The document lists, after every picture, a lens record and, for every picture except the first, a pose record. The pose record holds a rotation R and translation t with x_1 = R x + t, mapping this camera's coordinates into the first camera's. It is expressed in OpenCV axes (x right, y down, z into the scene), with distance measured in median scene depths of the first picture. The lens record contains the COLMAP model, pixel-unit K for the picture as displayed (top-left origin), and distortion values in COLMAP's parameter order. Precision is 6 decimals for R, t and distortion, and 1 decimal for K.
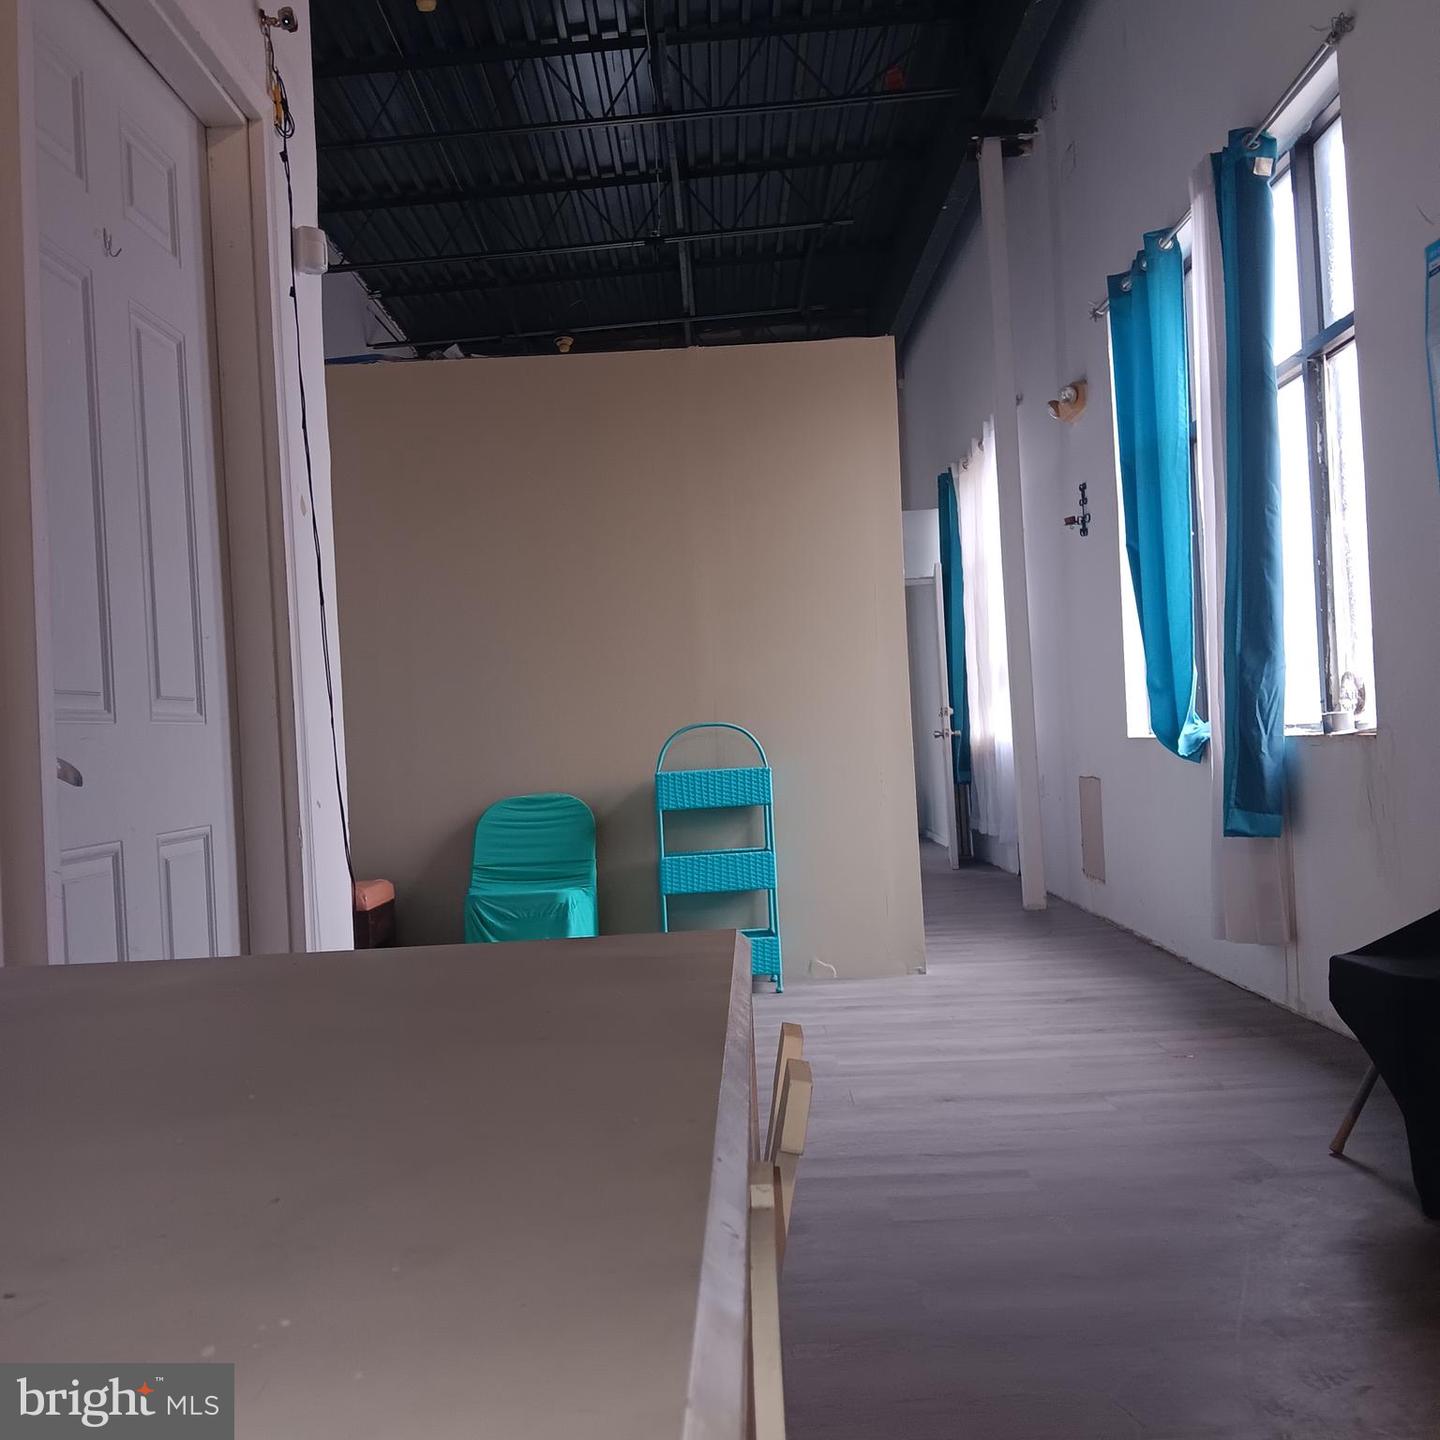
lens RADIAL K [[1475.6, 0, 719.2], [0, 1475.6, 708.4], [0, 0, 1]] dist [0.145874, -0.353755]
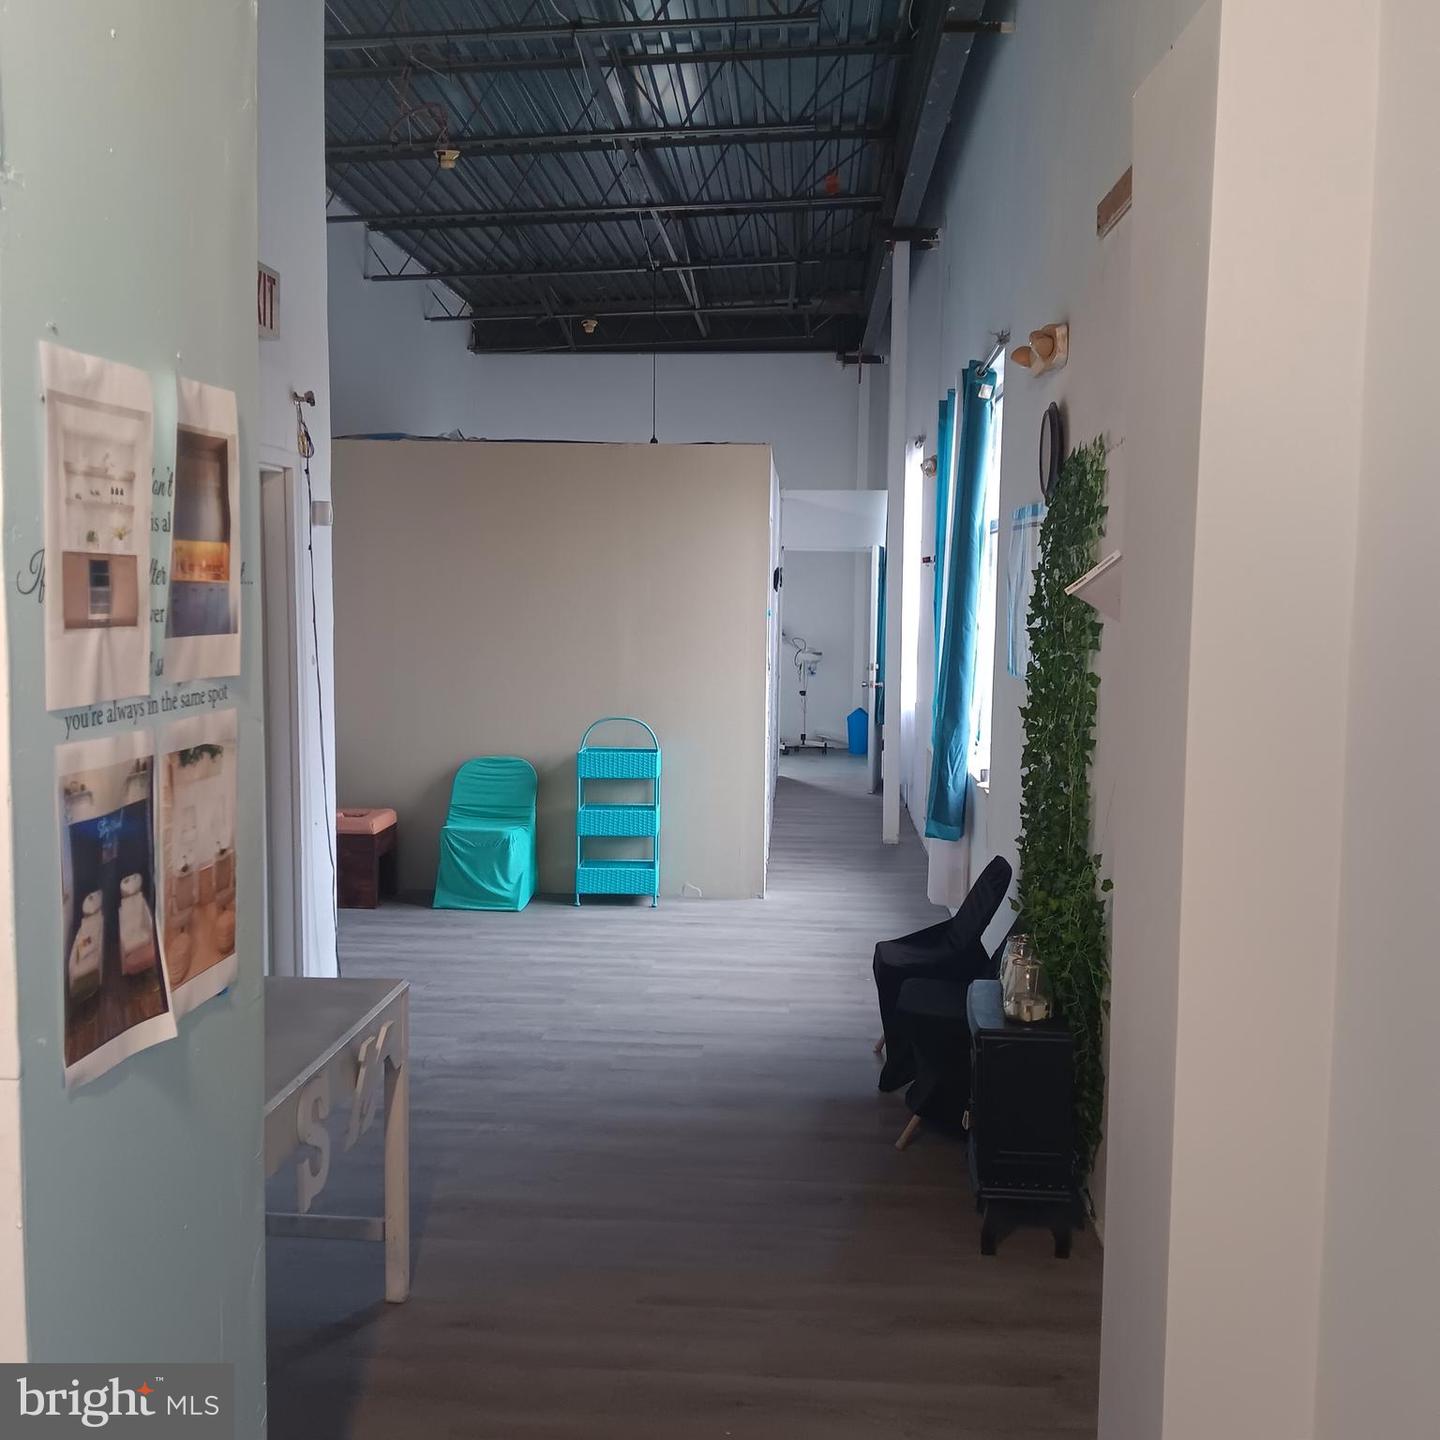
lens RADIAL K [[1475.6, 0, 719.2], [0, 1475.6, 708.4], [0, 0, 1]] dist [0.145874, -0.353755]
pose [[0.996294, 0.067271, -0.053592, 0.198757], [-0.060910, 0.991774, 0.112579, -0.198739], [0.060724, -0.108898, 0.992196, -0.488340]]
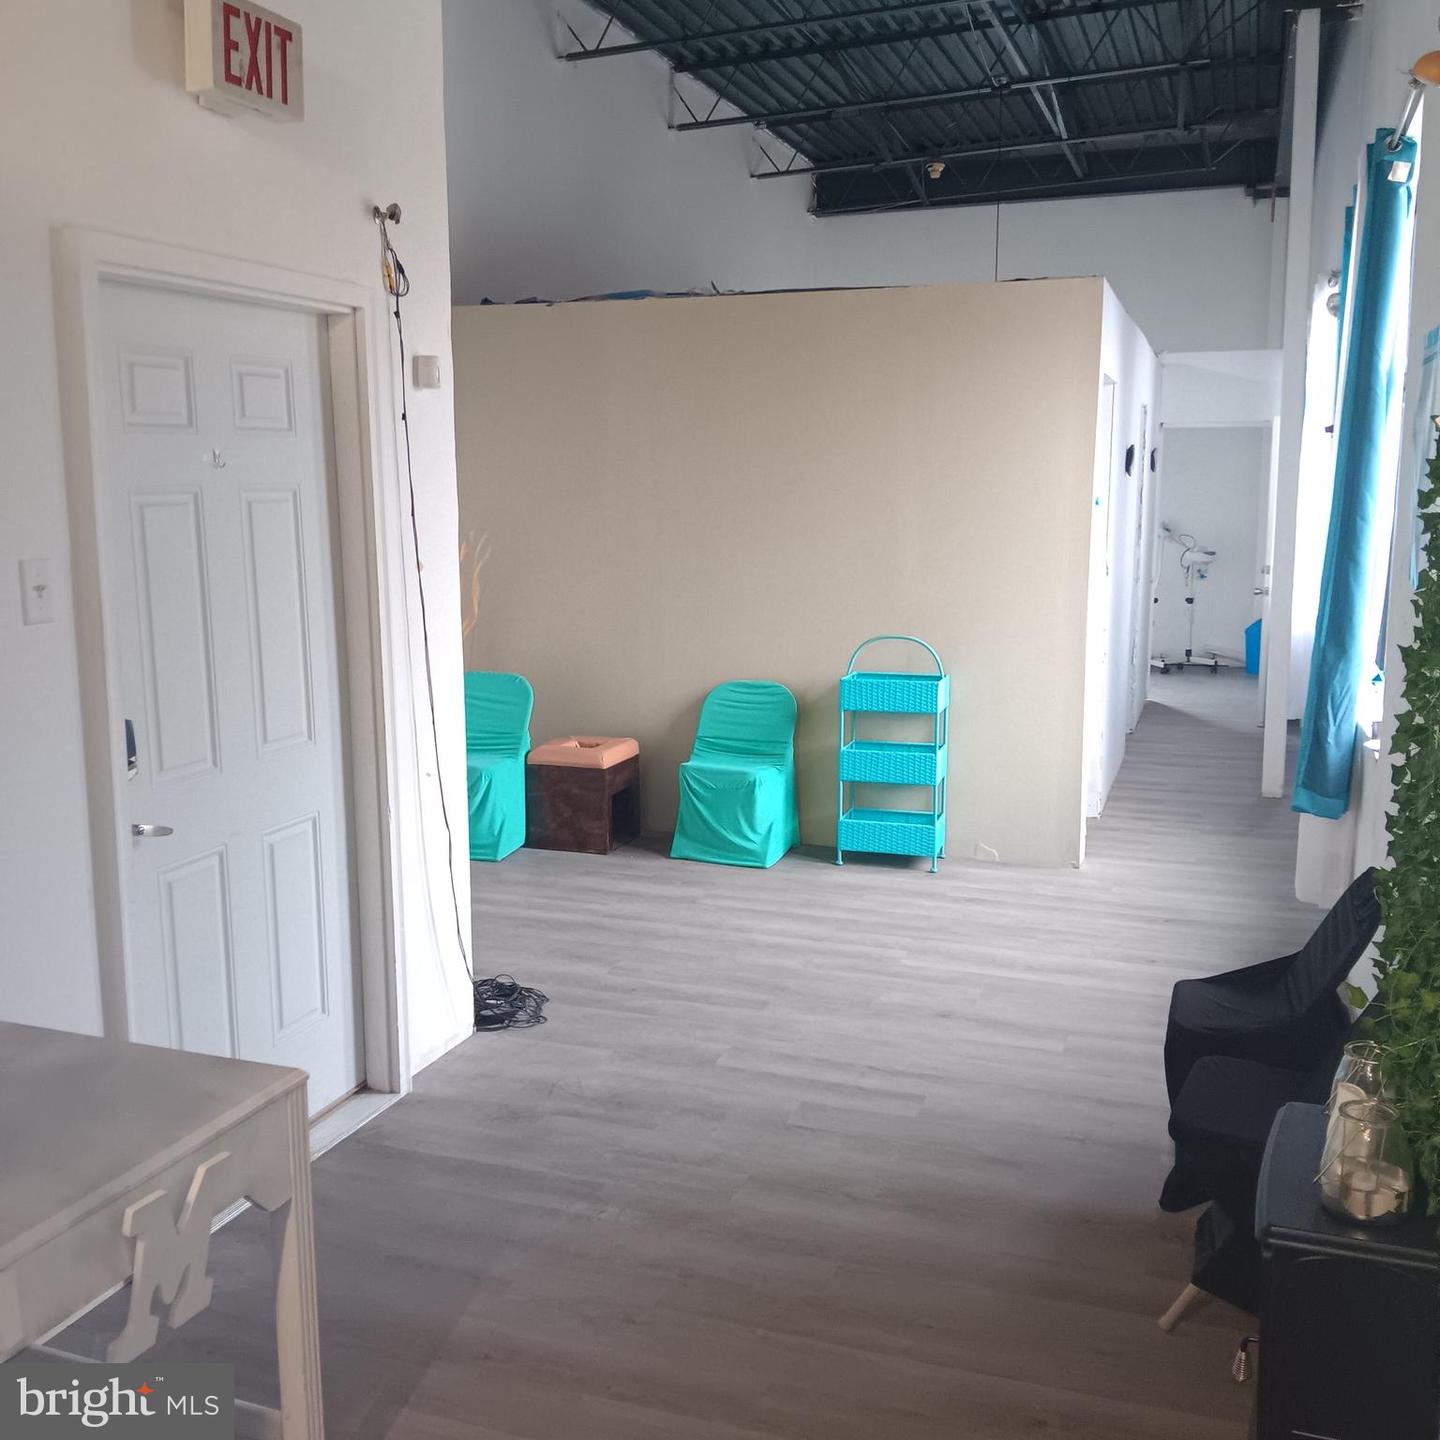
lens RADIAL K [[1475.6, 0, 719.2], [0, 1475.6, 708.4], [0, 0, 1]] dist [0.145874, -0.353755]
pose [[0.943120, 0.098780, -0.317437, 0.282128], [-0.037992, 0.980606, 0.192271, -0.180777], [0.330273, -0.169274, 0.928583, -0.141279]]
